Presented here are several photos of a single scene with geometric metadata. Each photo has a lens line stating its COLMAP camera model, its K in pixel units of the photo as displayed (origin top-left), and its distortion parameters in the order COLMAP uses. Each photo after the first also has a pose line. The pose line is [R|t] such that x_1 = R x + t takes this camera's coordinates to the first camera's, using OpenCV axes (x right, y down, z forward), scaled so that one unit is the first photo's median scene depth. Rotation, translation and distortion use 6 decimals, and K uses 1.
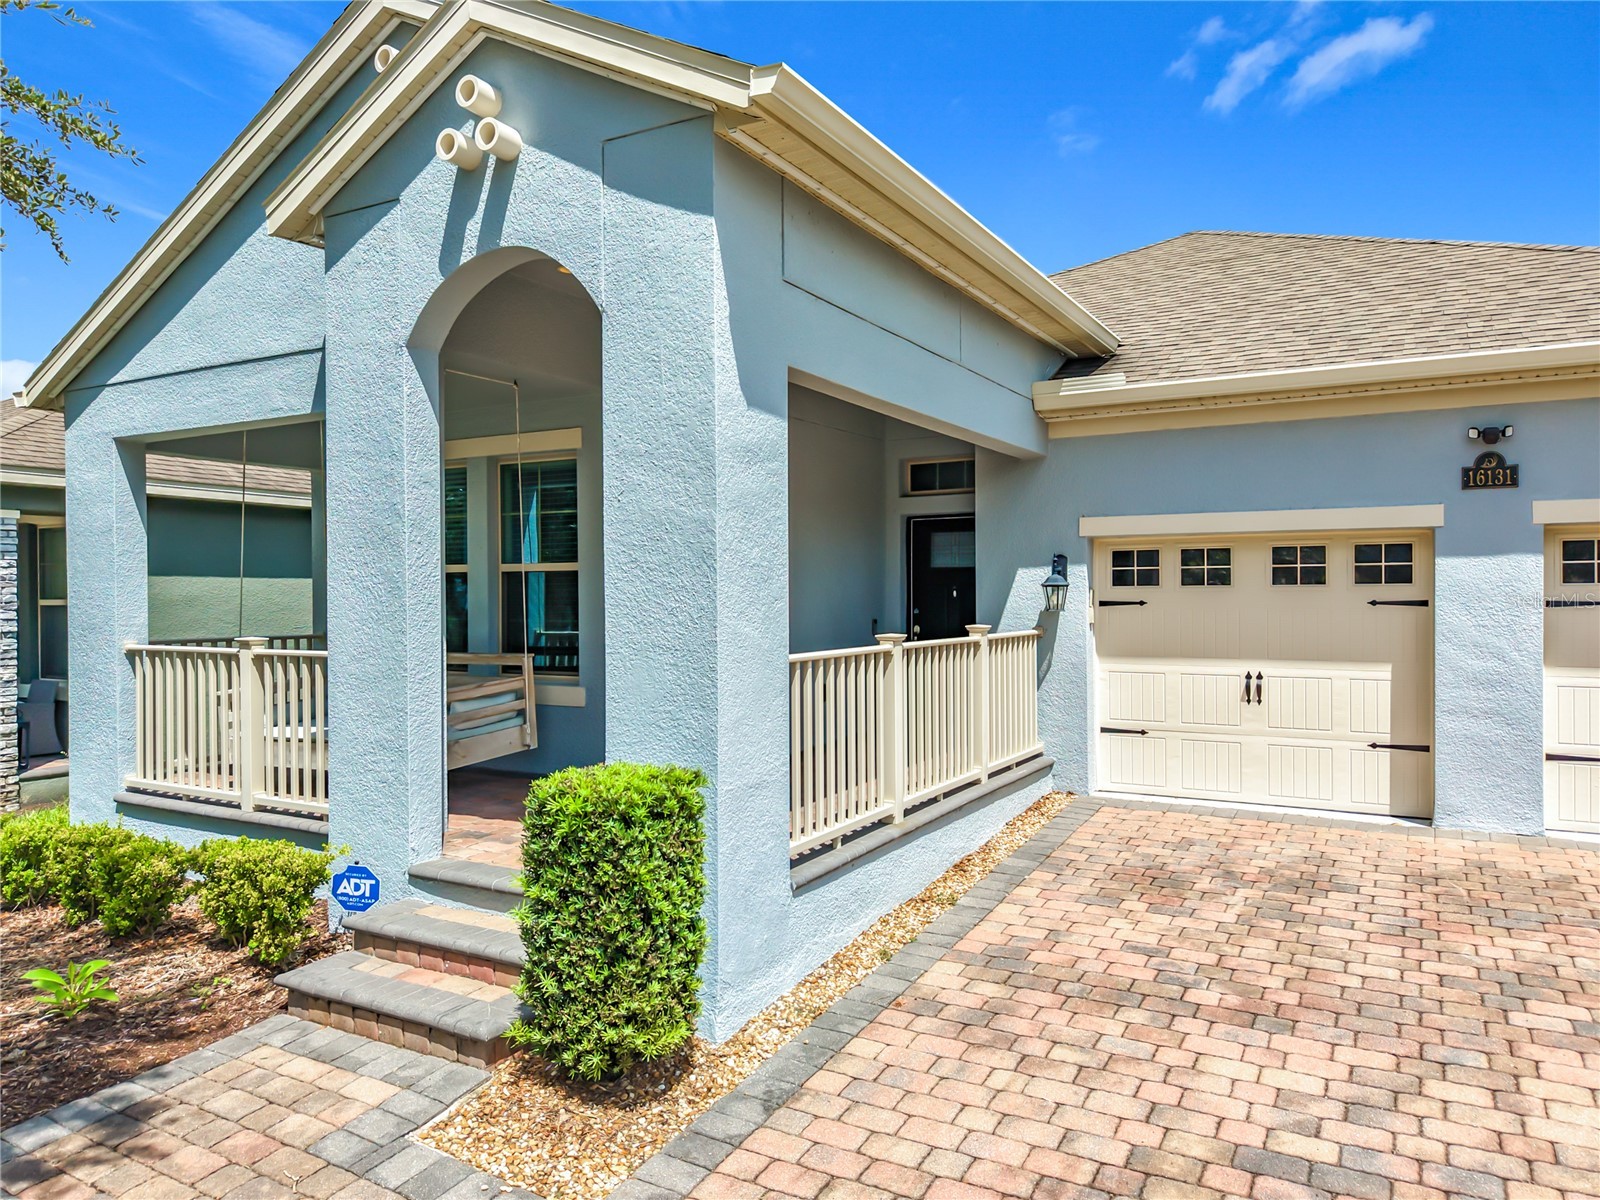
lens RADIAL K [[1127.6, 0, 830.4], [0, 1127.6, 603.1], [0, 0, 1]] dist [0.016035, -0.029004]
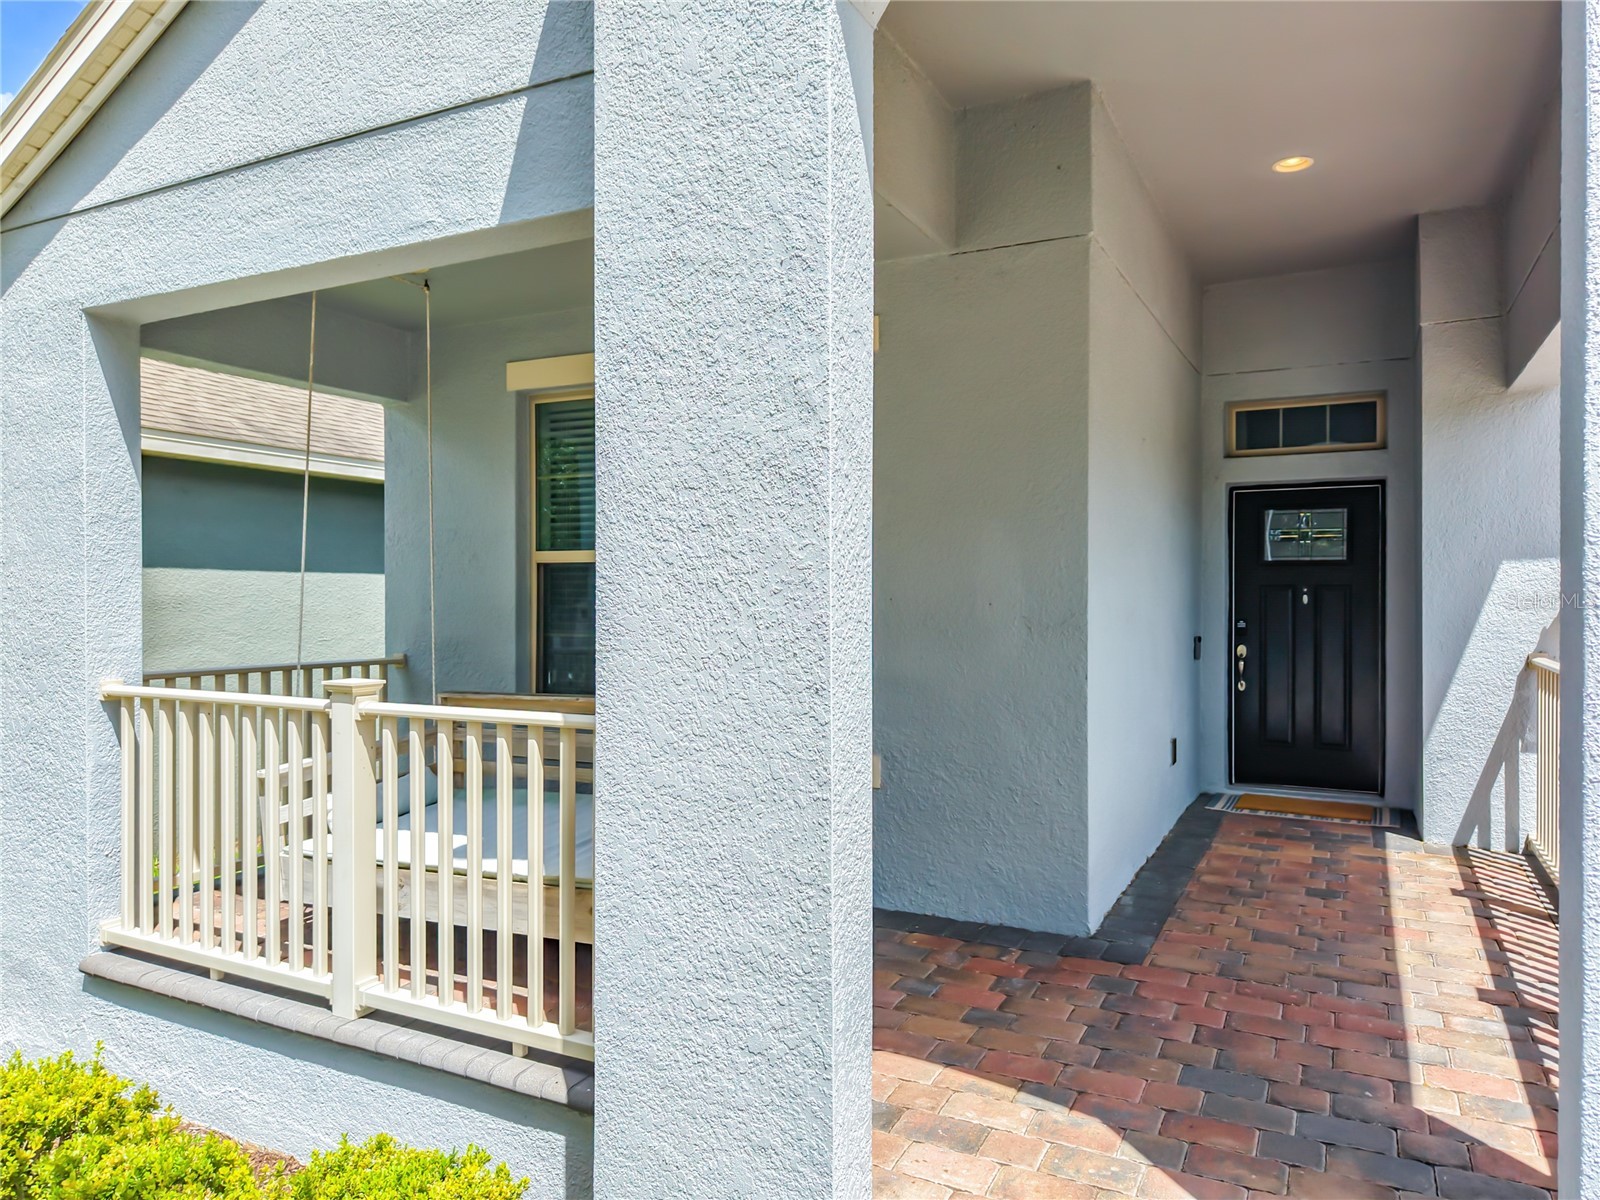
lens RADIAL K [[1127.6, 0, 721.2], [0, 1127.6, 609.0], [0, 0, 1]] dist [0.016035, -0.029004]
pose [[0.999801, 0.004800, -0.019367, -0.339501], [-0.004758, 0.999986, 0.002227, -0.004068], [0.019378, -0.002135, 0.999810, 0.494299]]
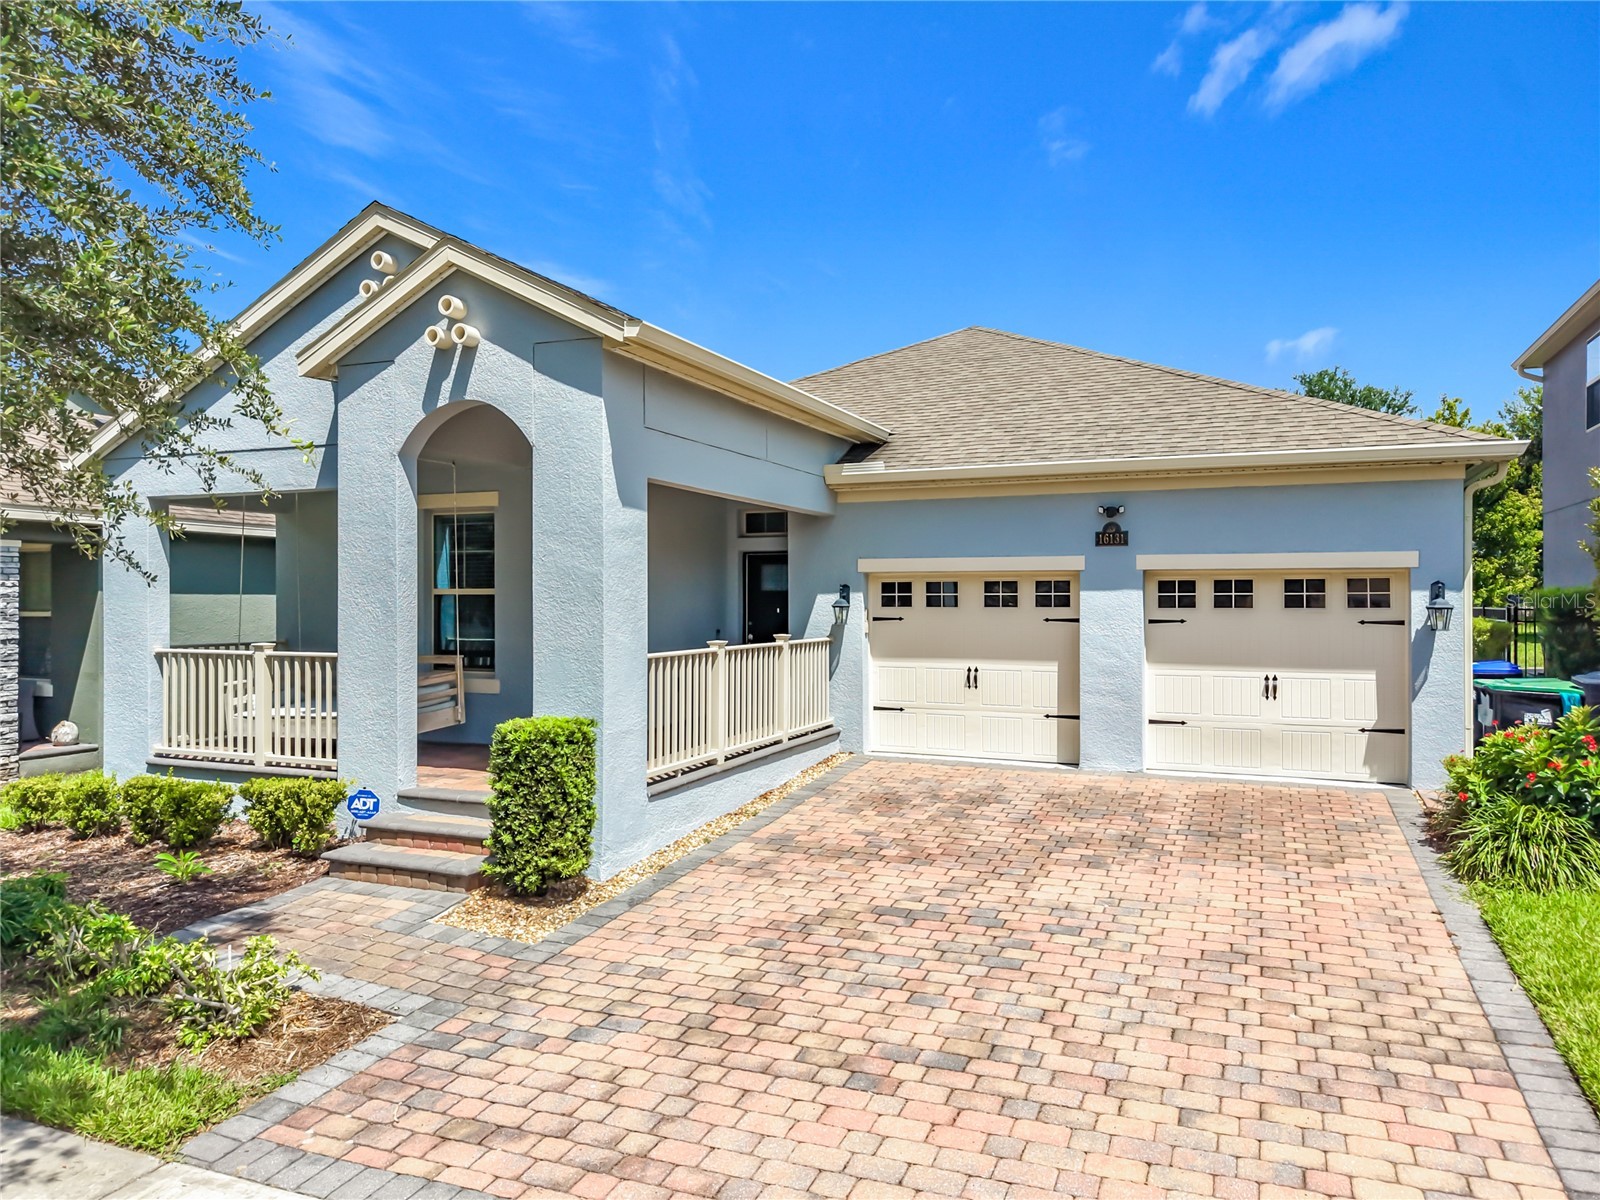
lens RADIAL K [[1127.6, 0, 833.0], [0, 1127.6, 601.6], [0, 0, 1]] dist [0.016035, -0.029004]
pose [[0.993387, 0.004438, 0.114728, 0.032798], [-0.003670, 0.999969, -0.006908, -0.014367], [-0.114755, 0.006441, 0.993373, -0.491354]]
